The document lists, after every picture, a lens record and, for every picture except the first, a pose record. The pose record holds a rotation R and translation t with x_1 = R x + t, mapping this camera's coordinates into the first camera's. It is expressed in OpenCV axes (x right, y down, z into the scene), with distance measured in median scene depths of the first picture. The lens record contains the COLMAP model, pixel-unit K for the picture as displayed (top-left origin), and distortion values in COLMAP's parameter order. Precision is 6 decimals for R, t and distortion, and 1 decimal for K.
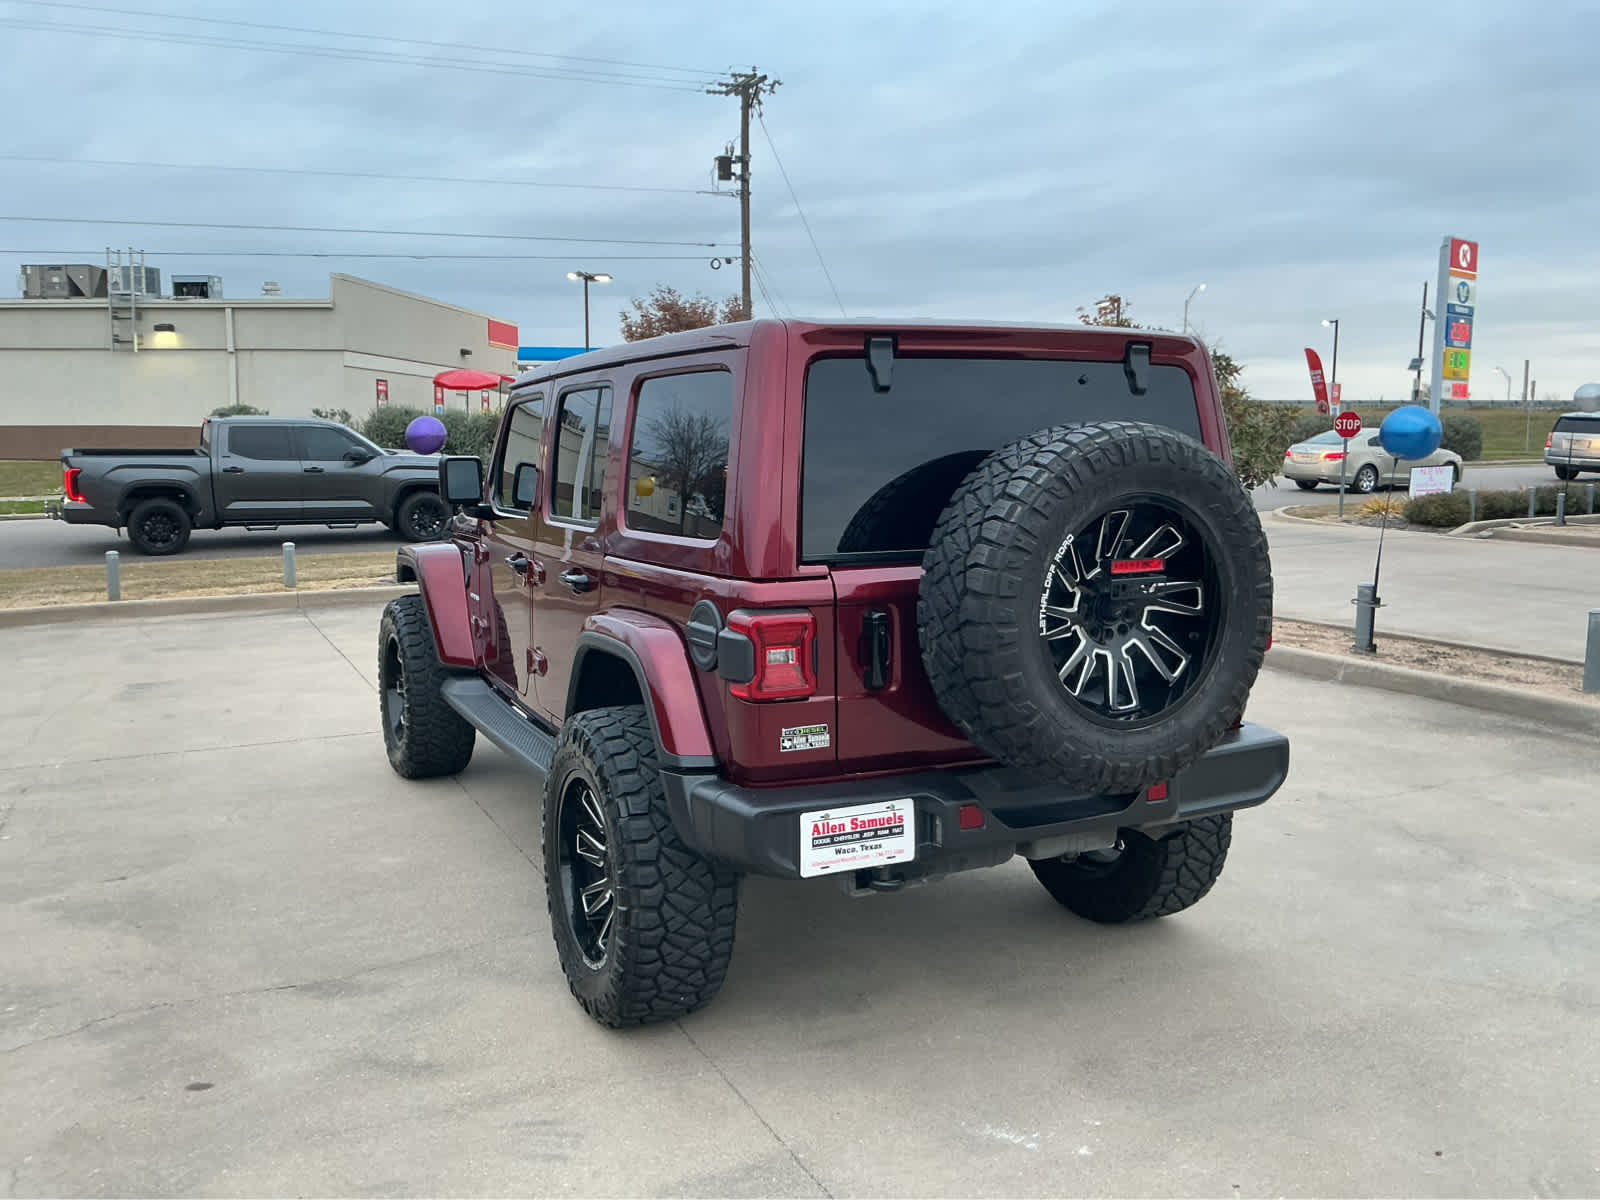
lens RADIAL K [[1309.9, 0, 808.4], [0, 1309.9, 606.3], [0, 0, 1]] dist [0.071574, -0.112103]
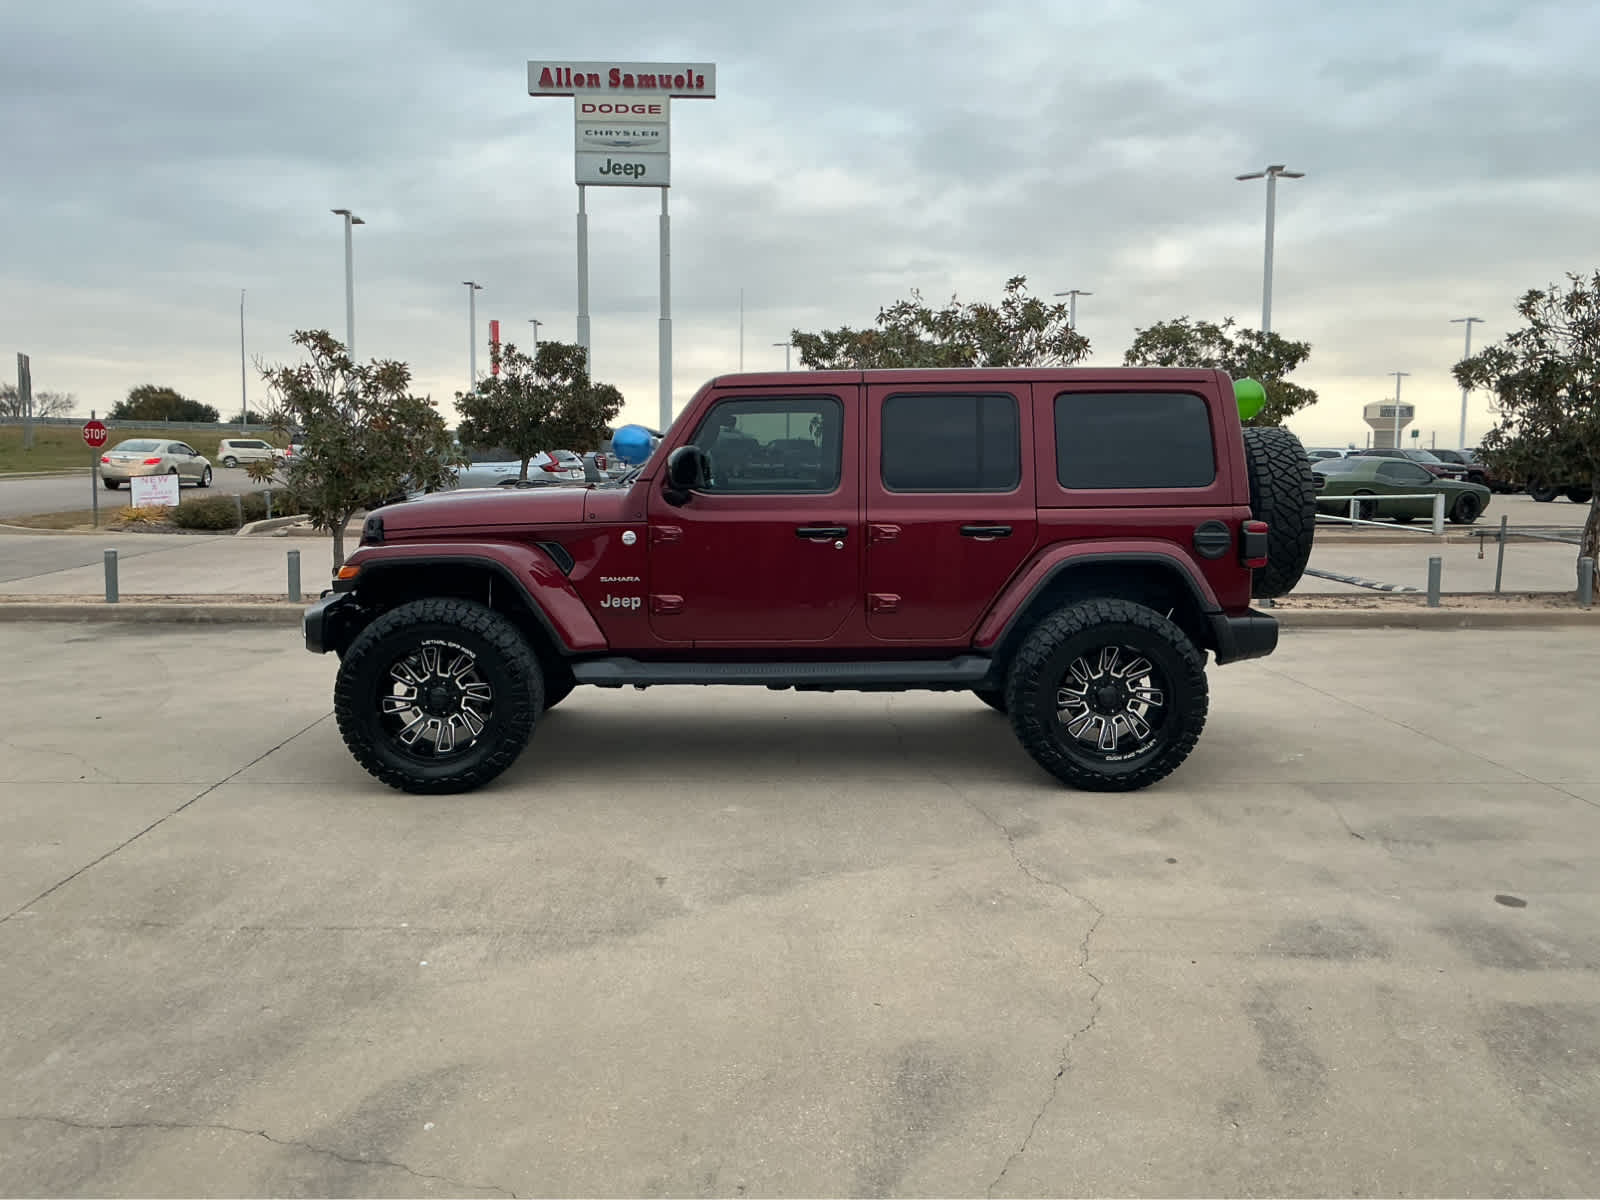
lens RADIAL K [[1309.9, 0, 803.9], [0, 1309.9, 596.4], [0, 0, 1]] dist [0.071574, -0.112103]
pose [[0.420655, -0.093078, 0.902434, -1.822123], [0.109817, 0.992633, 0.051192, -0.049737], [-0.900550, 0.077568, 0.427777, 0.668099]]
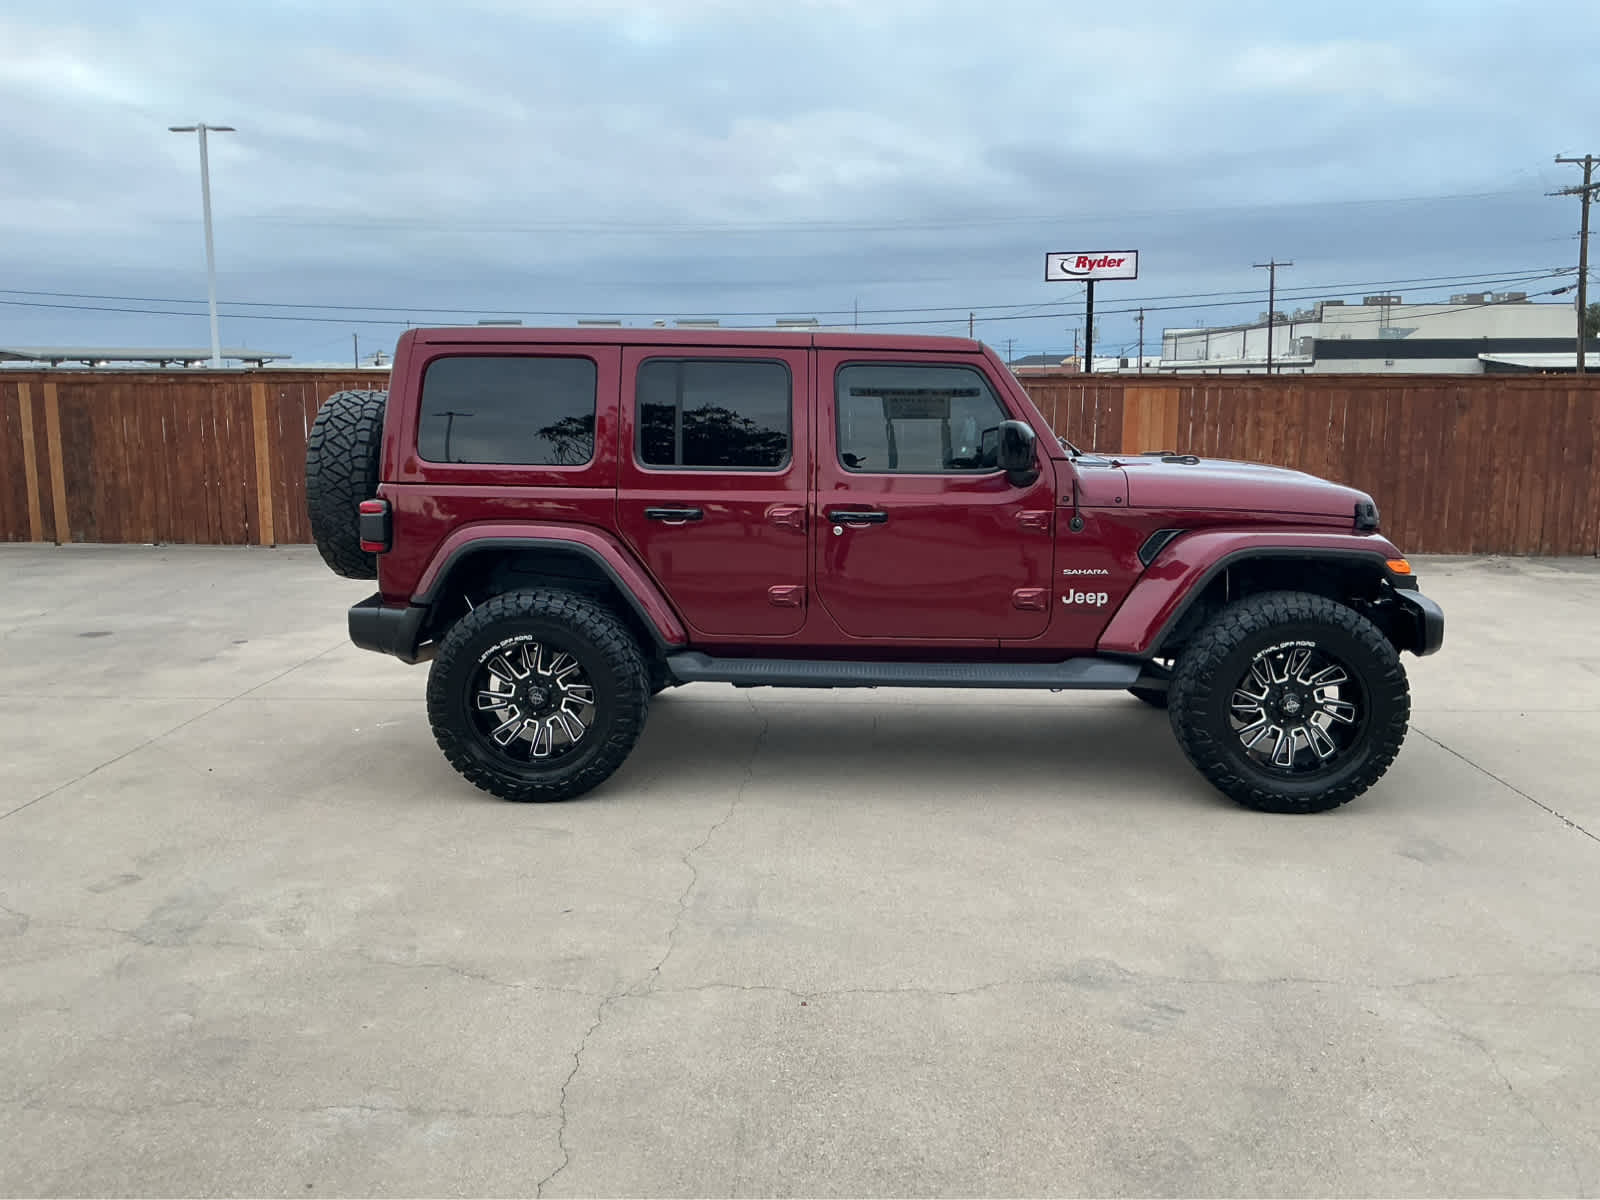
lens RADIAL K [[1309.9, 0, 803.1], [0, 1309.9, 603.4], [0, 0, 1]] dist [0.071574, -0.112103]
pose [[-0.481600, 0.142967, -0.864651, 1.450533], [-0.106921, 0.969649, 0.219882, -0.296217], [0.869845, 0.198344, -0.451697, 2.205966]]
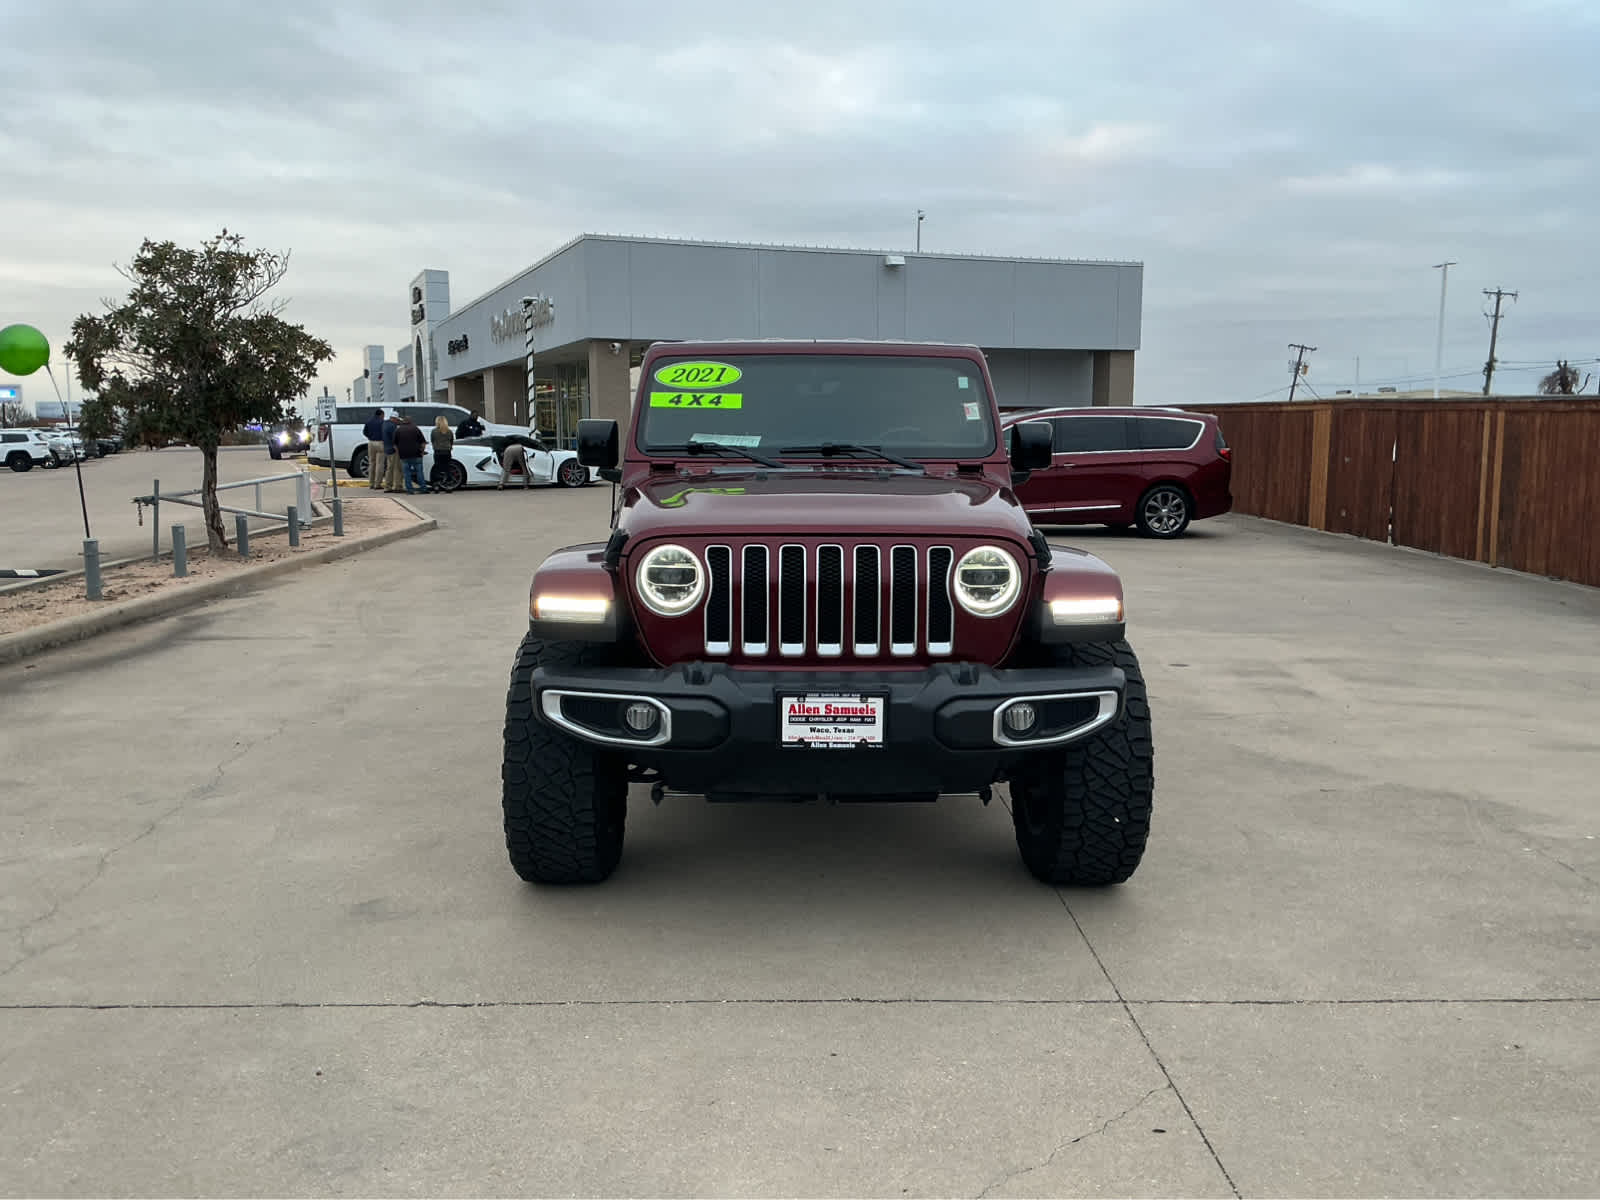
lens RADIAL K [[1309.9, 0, 797.4], [0, 1309.9, 602.5], [0, 0, 1]] dist [0.071574, -0.112103]
pose [[-0.906215, -0.055706, 0.419132, -0.787456], [0.051051, 0.969616, 0.239247, -0.346499], [-0.419724, 0.238206, -0.875836, 3.001408]]
